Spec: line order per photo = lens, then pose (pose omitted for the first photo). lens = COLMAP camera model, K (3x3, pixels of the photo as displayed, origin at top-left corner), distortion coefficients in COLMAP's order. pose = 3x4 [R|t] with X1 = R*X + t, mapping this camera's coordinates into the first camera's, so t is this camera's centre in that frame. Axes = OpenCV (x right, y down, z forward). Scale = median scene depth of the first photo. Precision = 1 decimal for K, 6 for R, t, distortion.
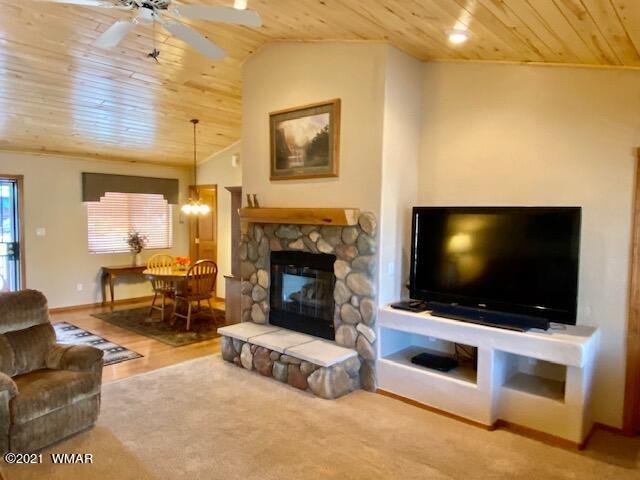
lens RADIAL K [[447.8, 0, 319.3], [0, 447.8, 239.8], [0, 0, 1]] dist [0.033451, -0.008162]
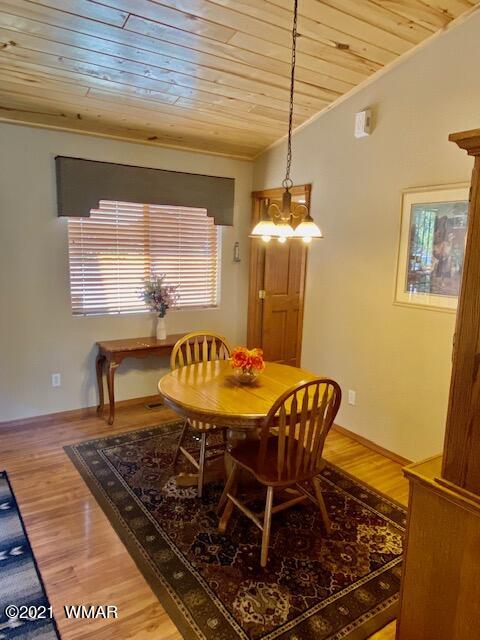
lens RADIAL K [[447.8, 0, 239.3], [0, 447.8, 320.3], [0, 0, 1]] dist [0.033451, -0.008162]
pose [[0.966997, 0.056634, -0.248414, -0.183557], [-0.030658, 0.993763, 0.107218, -0.028466], [0.252937, -0.096063, 0.962702, 0.523050]]
